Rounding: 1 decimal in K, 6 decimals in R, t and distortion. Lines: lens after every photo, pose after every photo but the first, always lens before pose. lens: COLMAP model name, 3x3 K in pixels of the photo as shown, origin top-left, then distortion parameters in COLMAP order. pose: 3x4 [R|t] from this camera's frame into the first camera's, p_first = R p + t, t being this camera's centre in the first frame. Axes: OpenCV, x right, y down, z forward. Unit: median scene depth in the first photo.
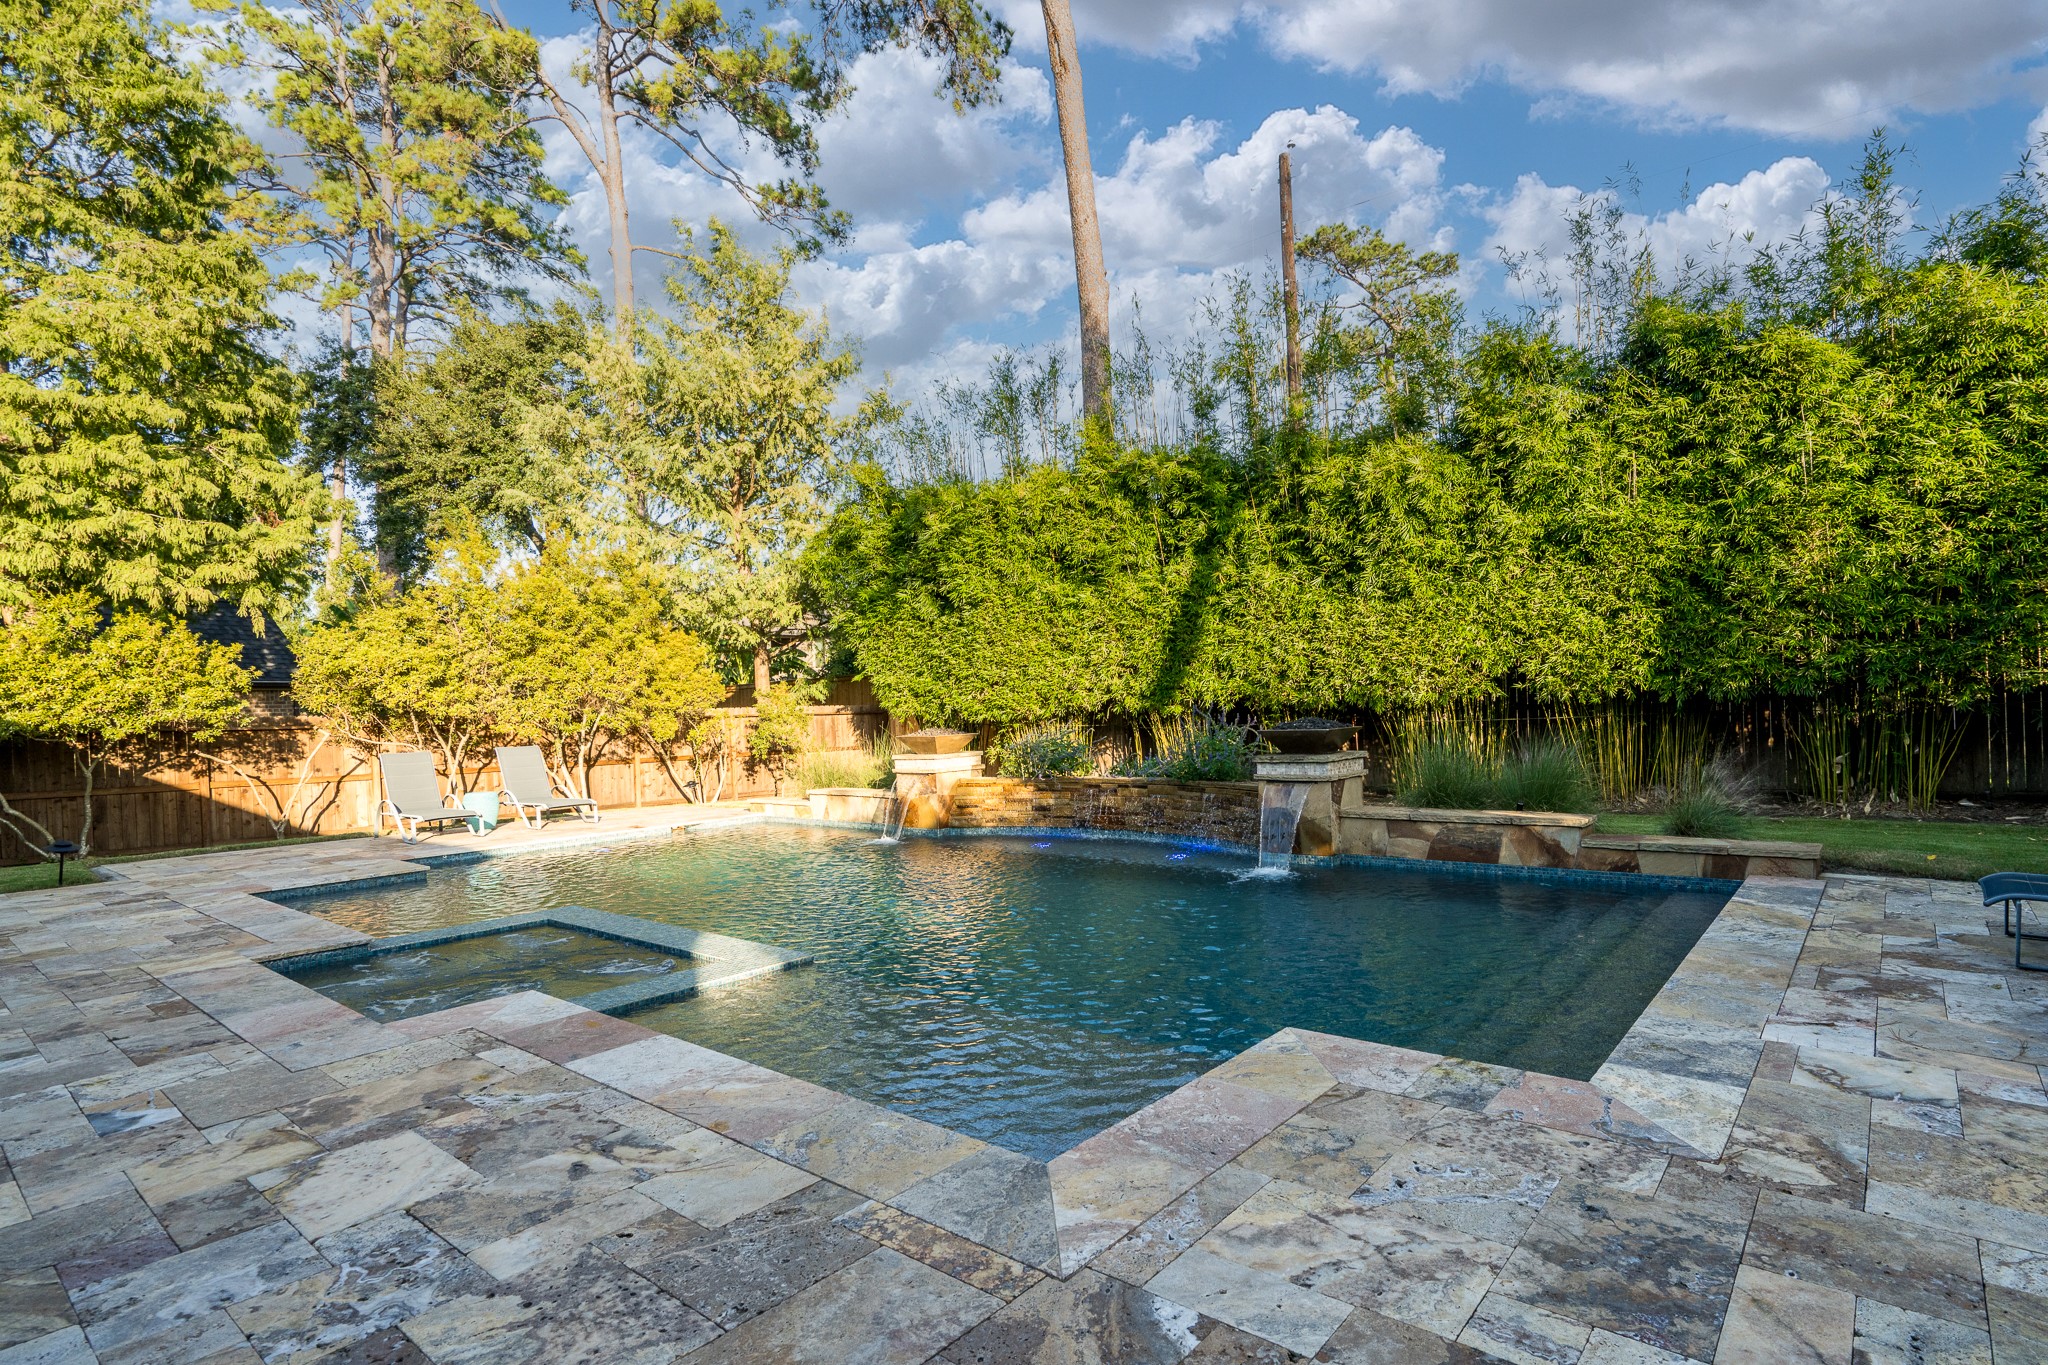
lens RADIAL K [[1020.0, 0, 1093.6], [0, 1020.0, 687.1], [0, 0, 1]] dist [-0.002238, 0.000152]
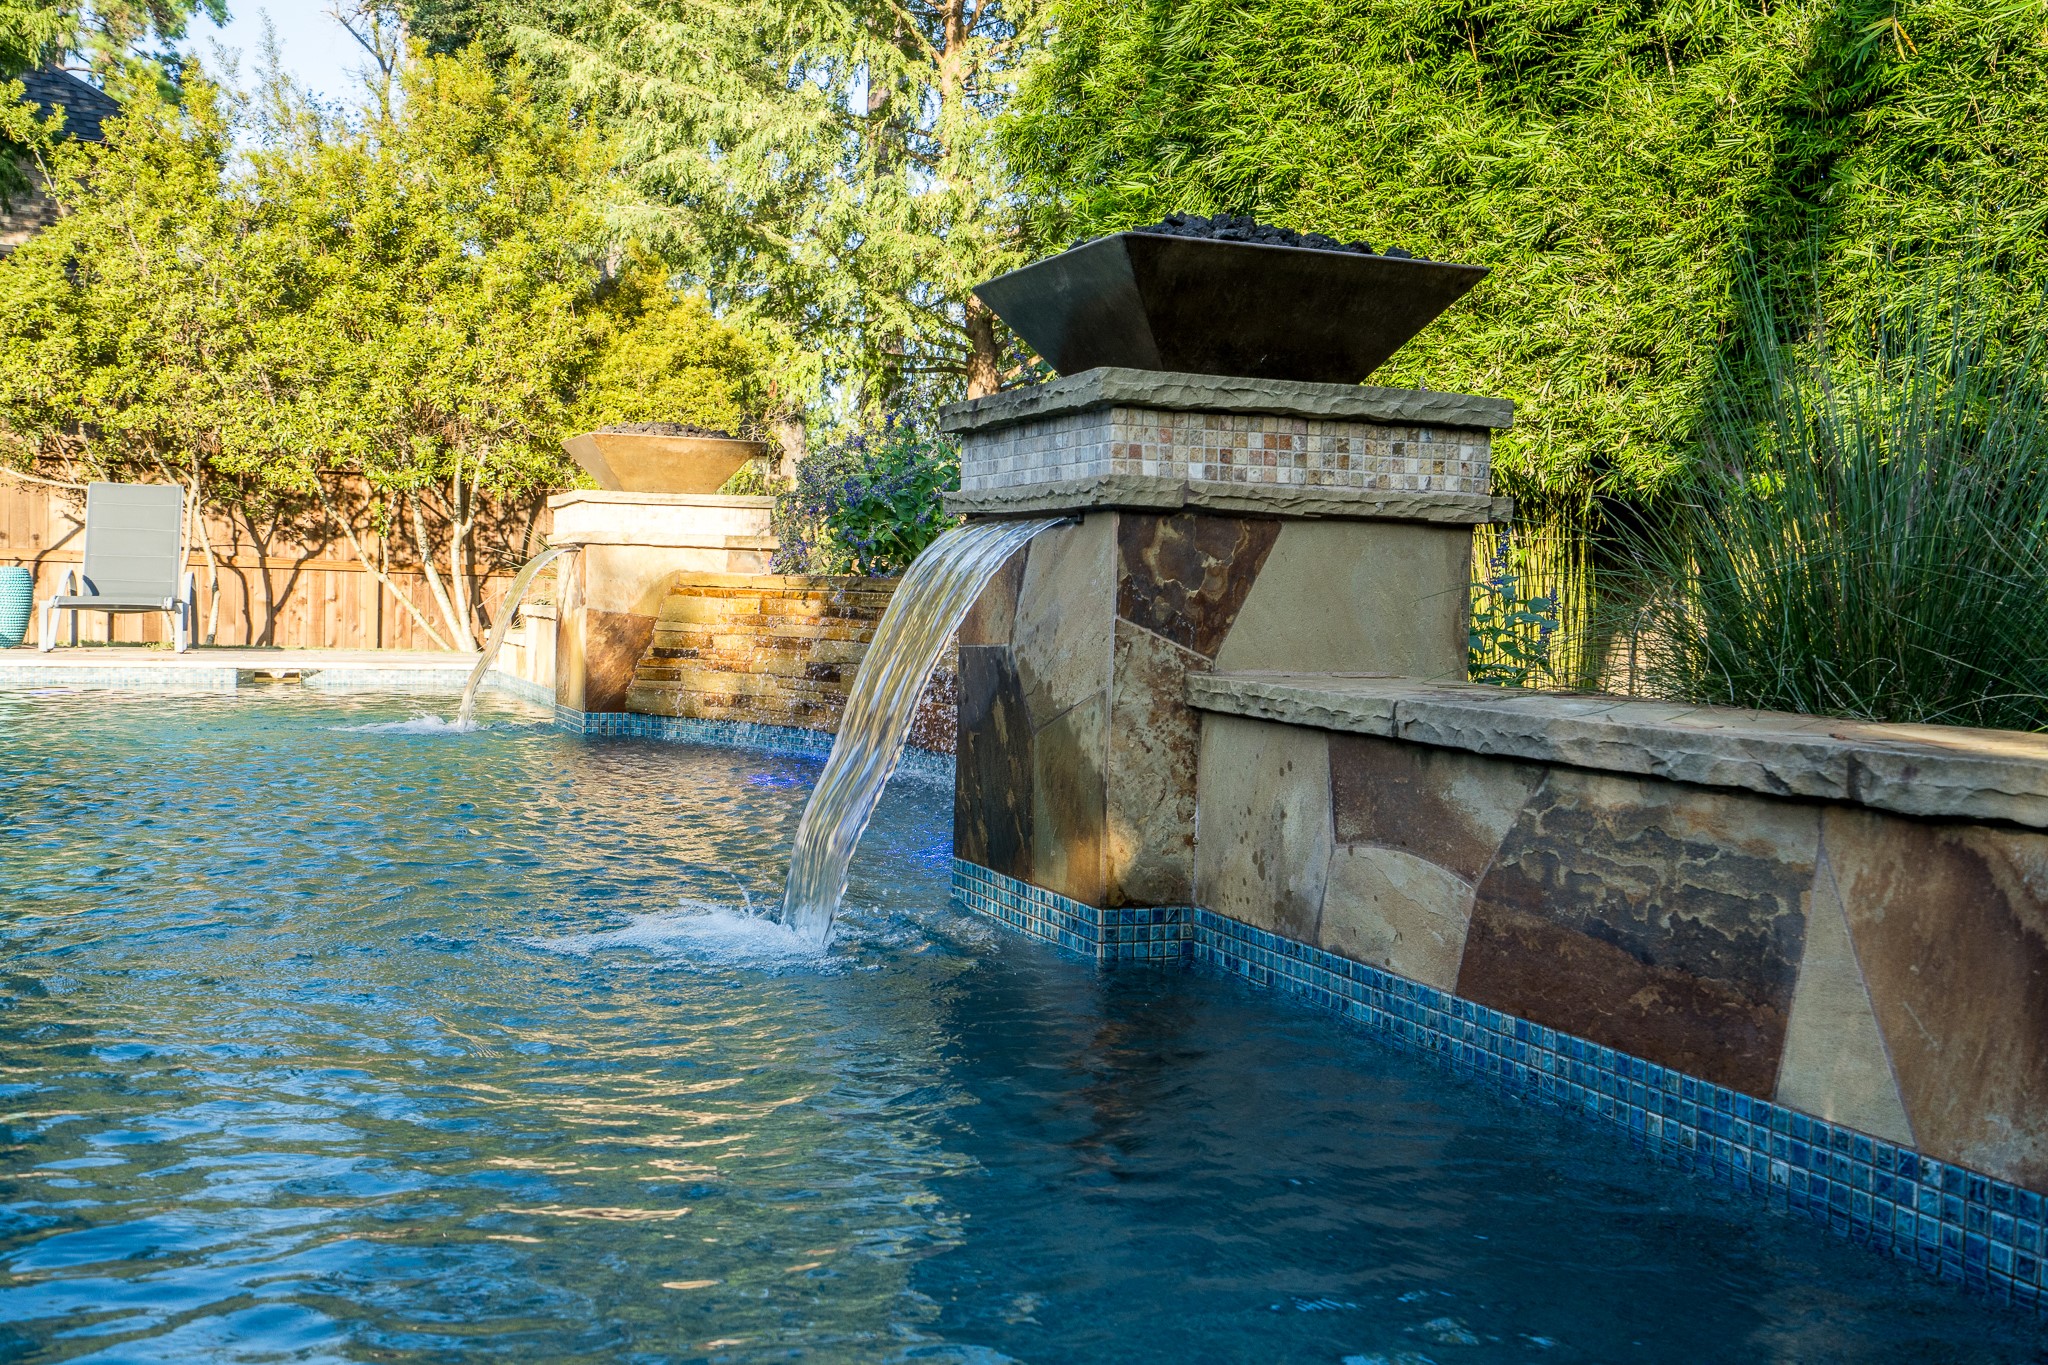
lens RADIAL K [[2016.3, 0, 1024.0], [0, 2016.3, 682.5], [0, 0, 1]] dist [-0.008244, -0.001181]
pose [[0.869653, 0.080460, -0.487062, 0.217514], [-0.048205, 0.995754, 0.078424, 0.052188], [0.491304, -0.044723, 0.869839, 0.365701]]
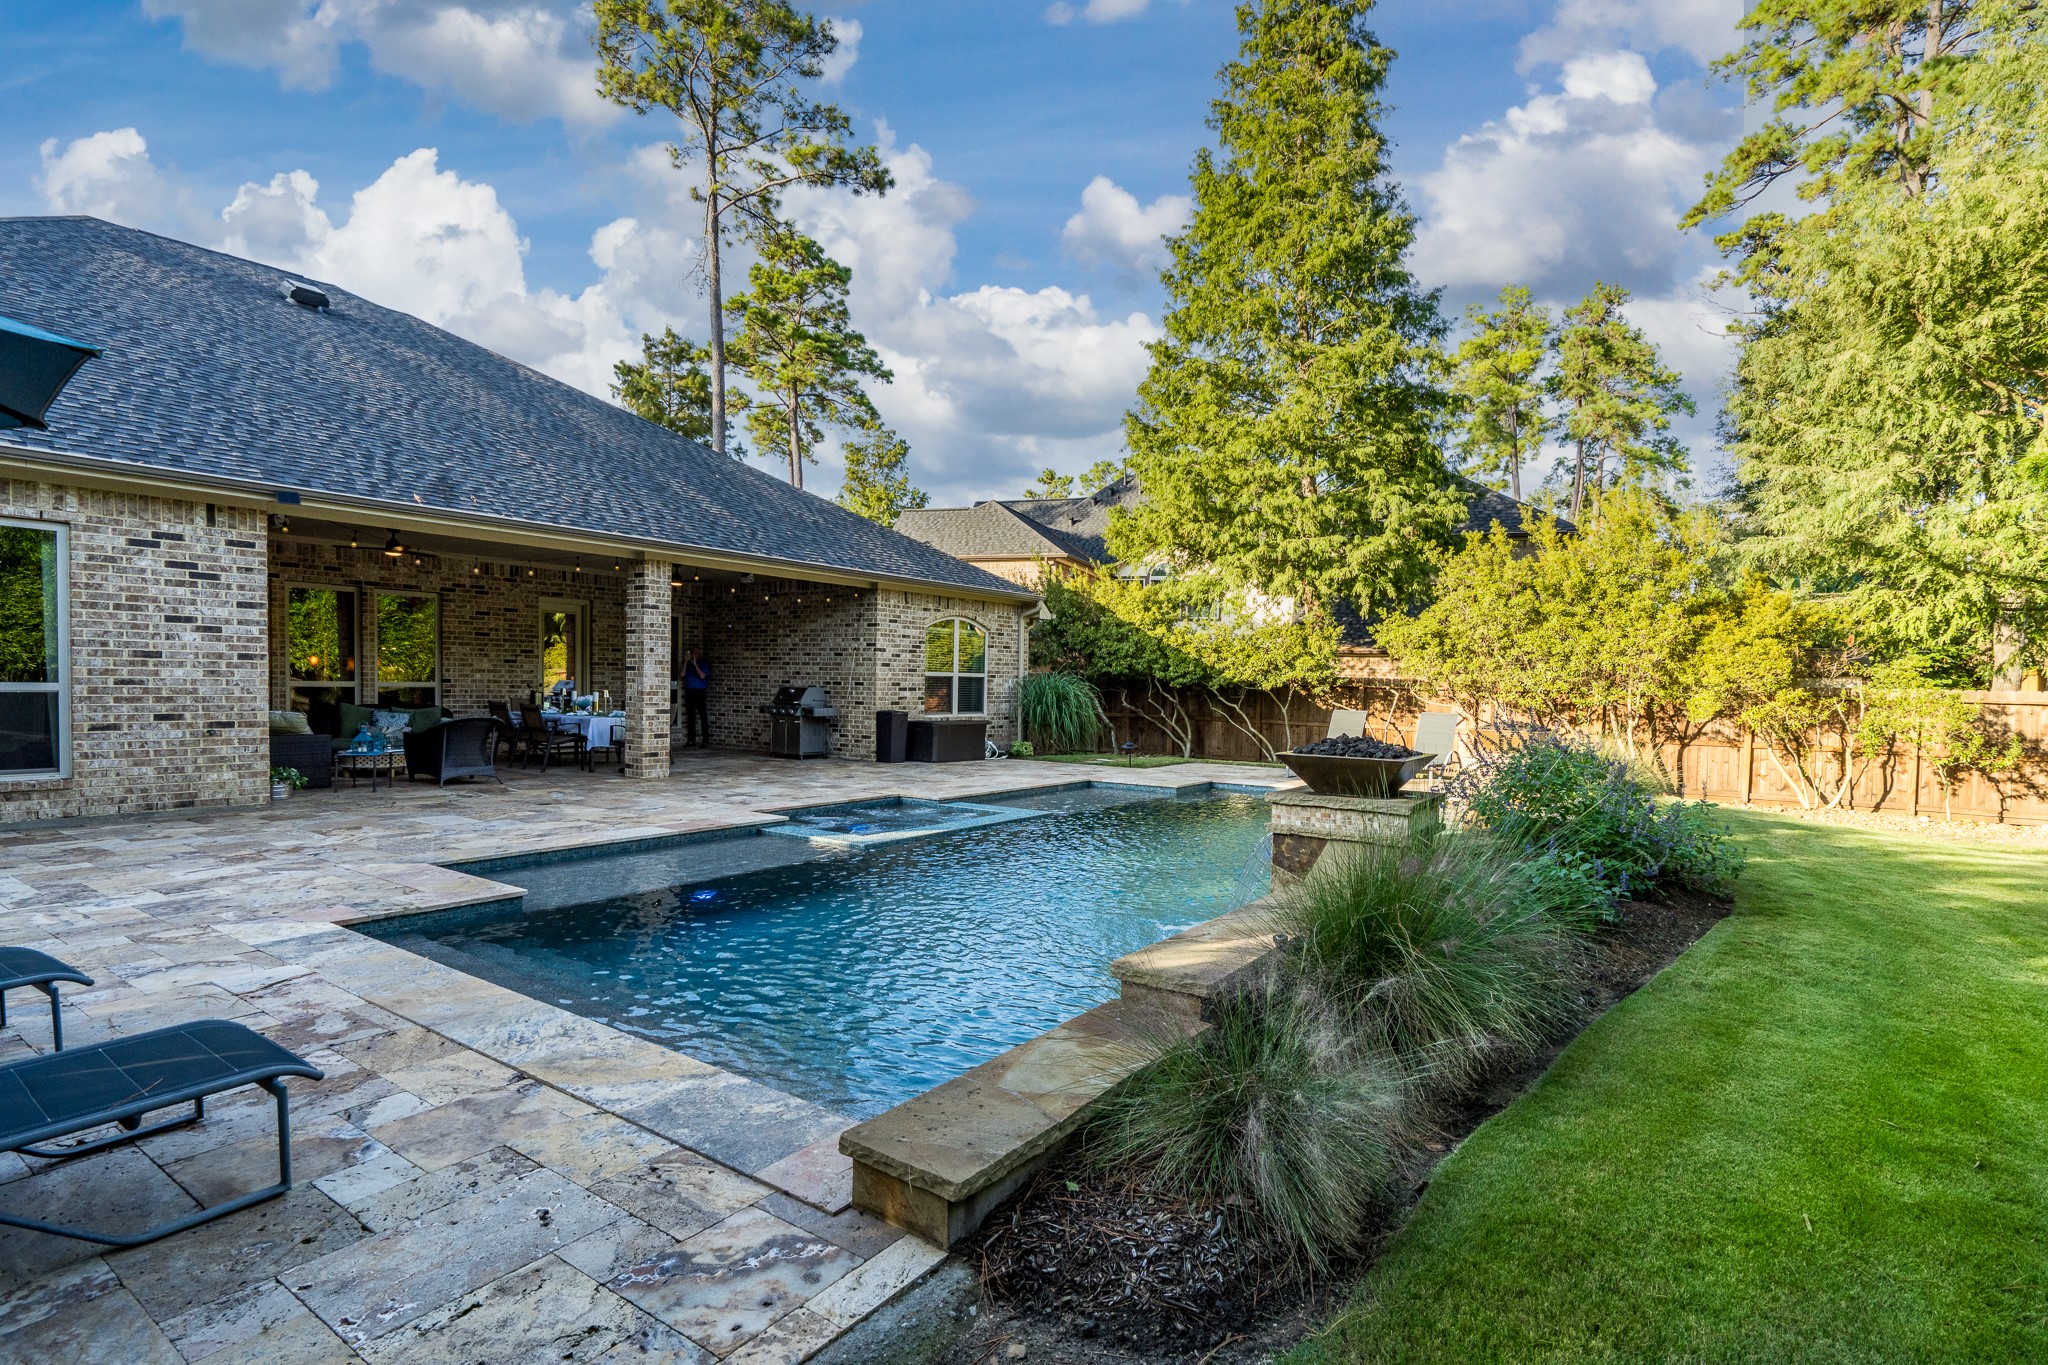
lens RADIAL K [[987.6, 0, 1027.0], [0, 987.6, 708.8], [0, 0, 1]] dist [-0.000364, 0.000202]
pose [[0.056921, 0.062839, -0.996399, 0.459470], [-0.000874, 0.998020, 0.062891, -0.013844], [0.998378, -0.002709, 0.056864, 0.440064]]
